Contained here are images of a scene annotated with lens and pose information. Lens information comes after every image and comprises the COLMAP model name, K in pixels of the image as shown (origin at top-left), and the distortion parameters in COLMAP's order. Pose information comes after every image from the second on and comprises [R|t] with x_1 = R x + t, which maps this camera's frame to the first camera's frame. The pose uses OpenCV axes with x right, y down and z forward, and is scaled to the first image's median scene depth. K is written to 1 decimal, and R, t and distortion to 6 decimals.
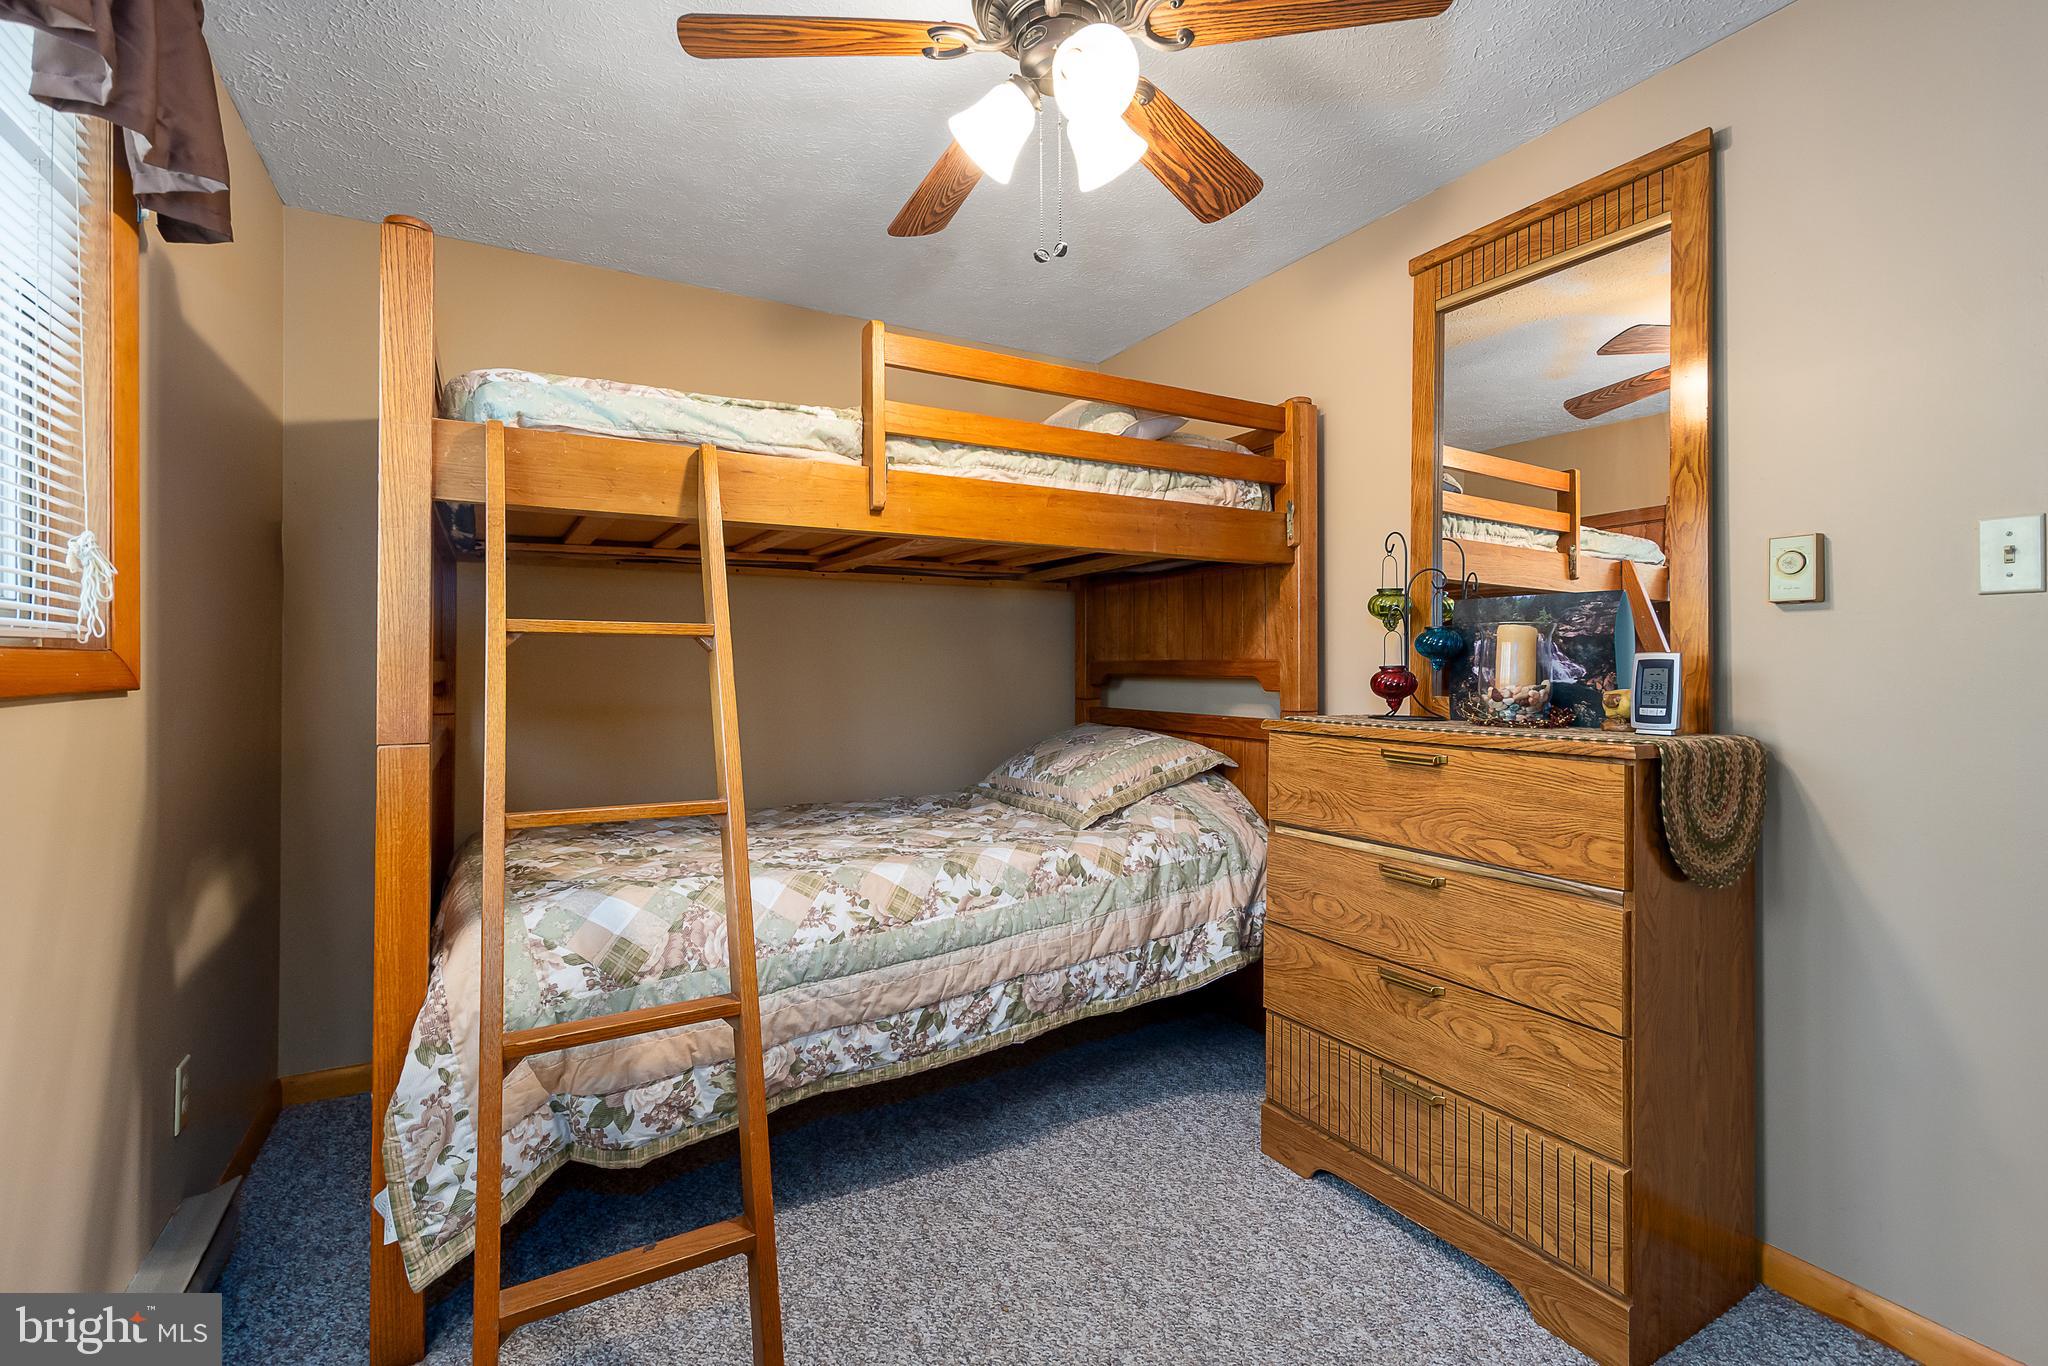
lens RADIAL K [[897.9, 0, 1015.3], [0, 897.9, 657.2], [0, 0, 1]] dist [0.024071, -0.017669]
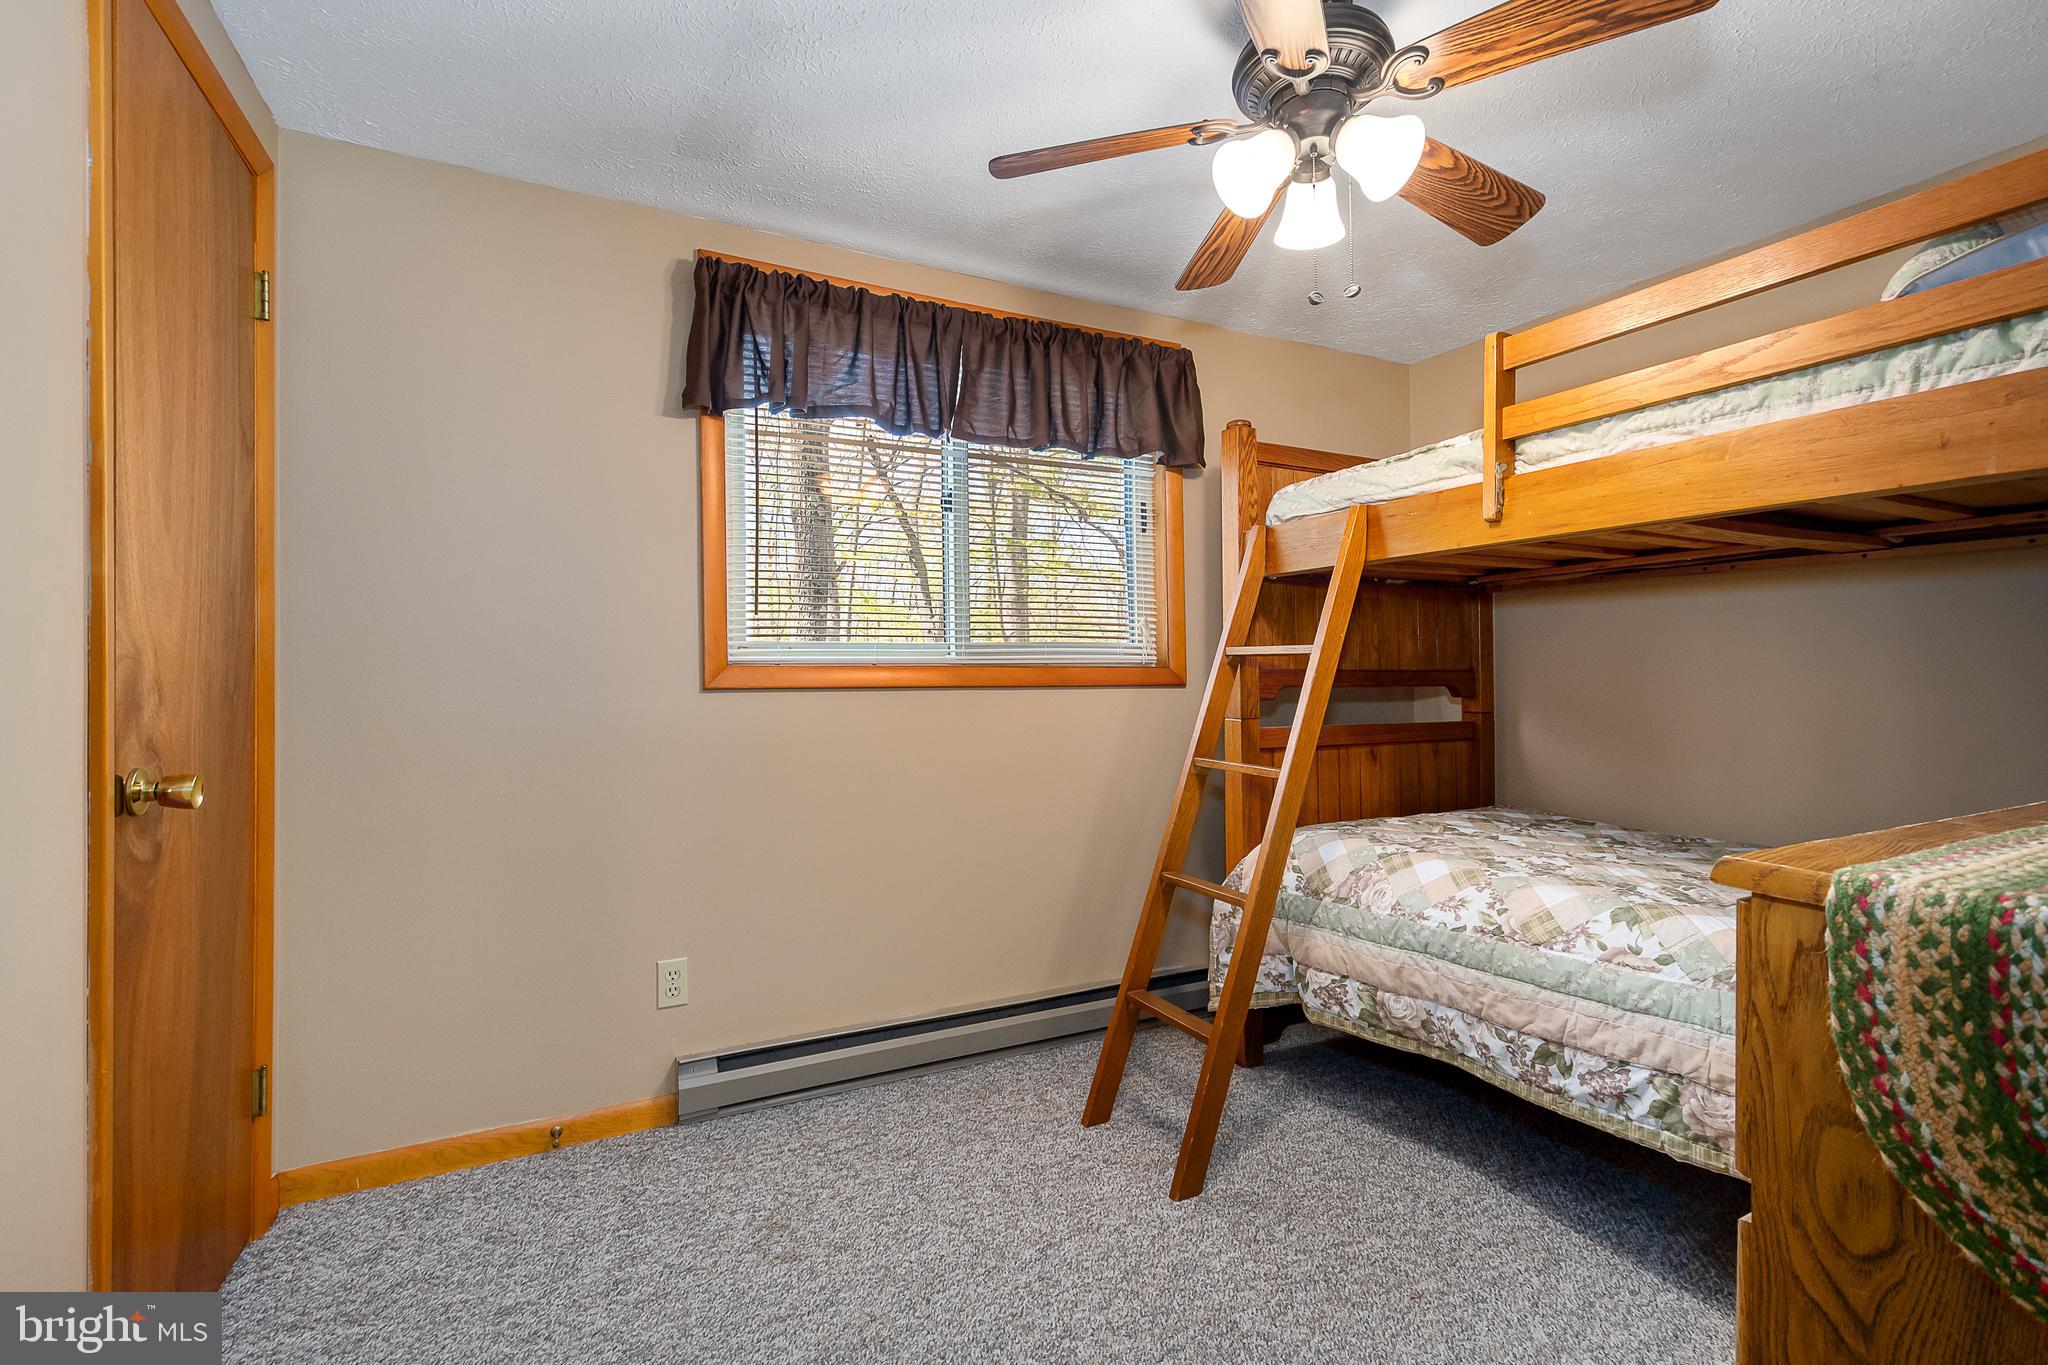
lens RADIAL K [[901.9, 0, 1000.2], [0, 901.9, 682.8], [0, 0, 1]] dist [0.024582, -0.014404]
pose [[-0.050924, 0.014124, -0.998603, 0.879179], [0.010201, 0.999855, 0.013621, -0.002798], [0.998650, -0.009493, -0.051061, 0.490846]]
